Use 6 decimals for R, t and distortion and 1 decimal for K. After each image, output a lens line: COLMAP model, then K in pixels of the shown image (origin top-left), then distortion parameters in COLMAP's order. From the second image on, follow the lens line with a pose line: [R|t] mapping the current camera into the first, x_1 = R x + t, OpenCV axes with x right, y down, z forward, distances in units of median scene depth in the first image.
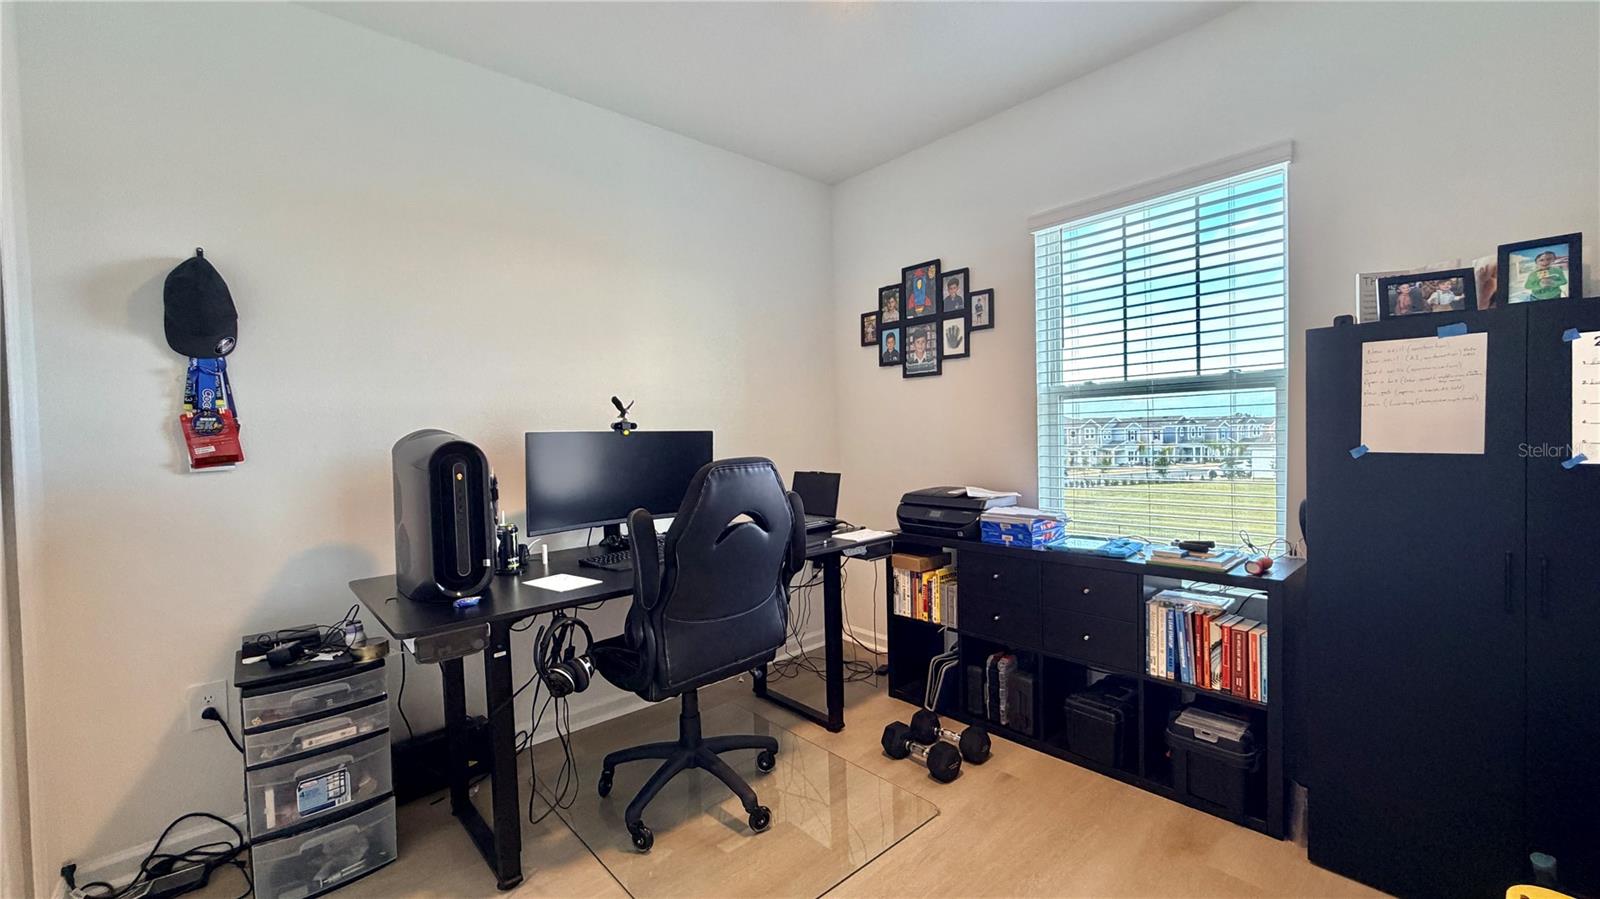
lens RADIAL K [[638.2, 0, 796.6], [0, 638.2, 452.7], [0, 0, 1]] dist [-0.001122, 0.000908]
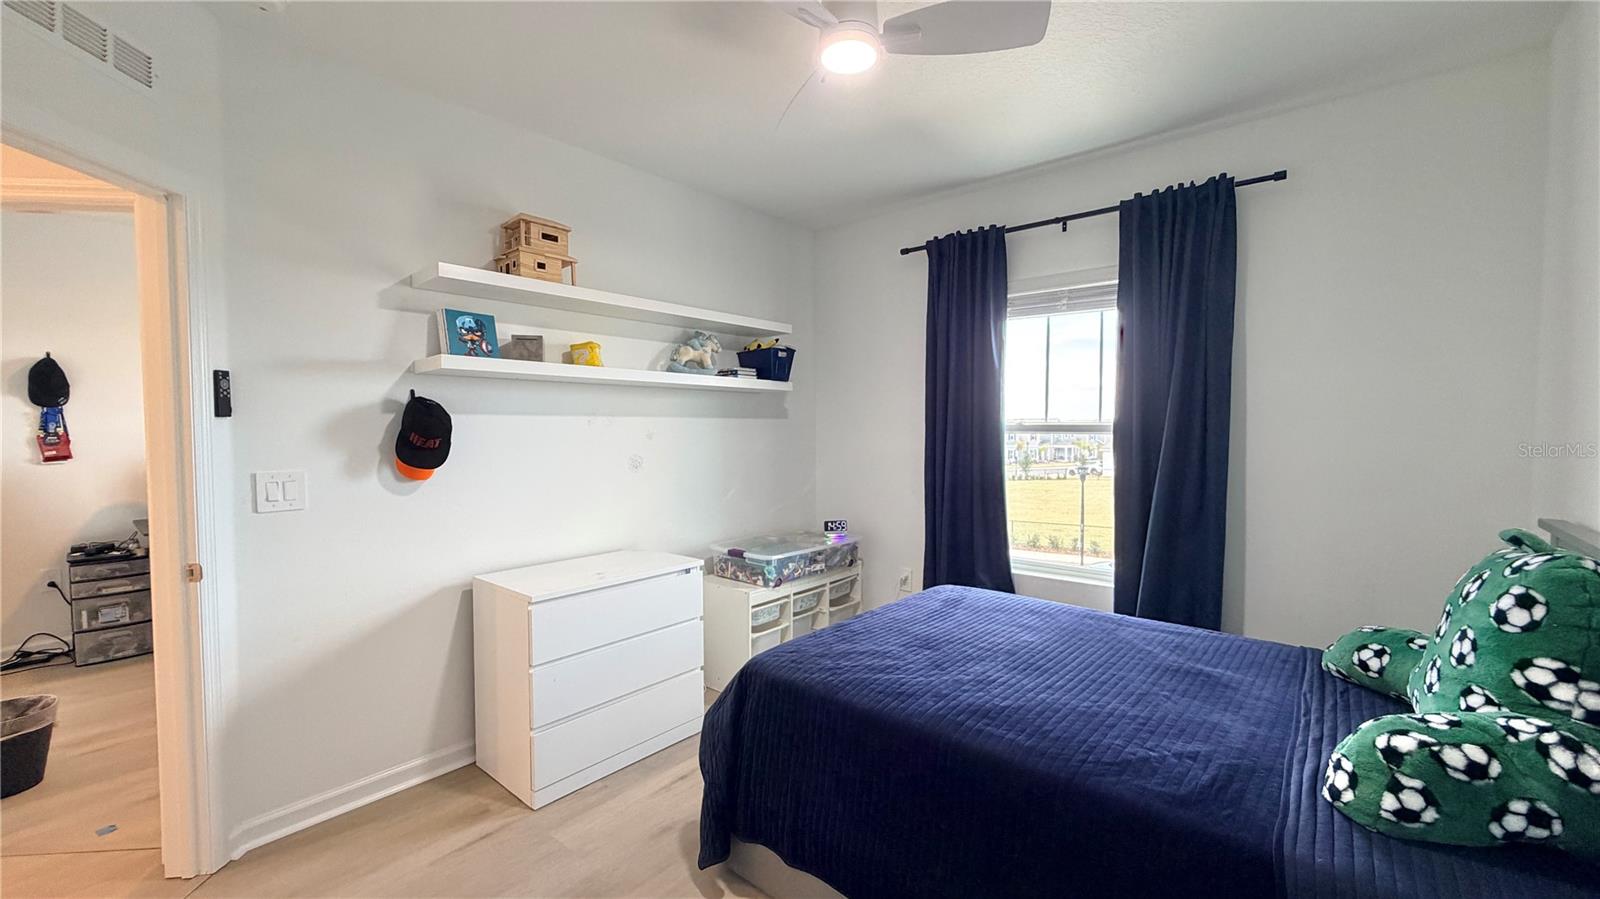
lens RADIAL K [[638.2, 0, 804.2], [0, 638.2, 452.8], [0, 0, 1]] dist [-0.001122, 0.000908]
pose [[0.990280, 0.022694, 0.137224, 1.154275], [-0.024635, 0.999619, 0.012461, -0.089264], [-0.136889, -0.015720, 0.990462, -1.323571]]
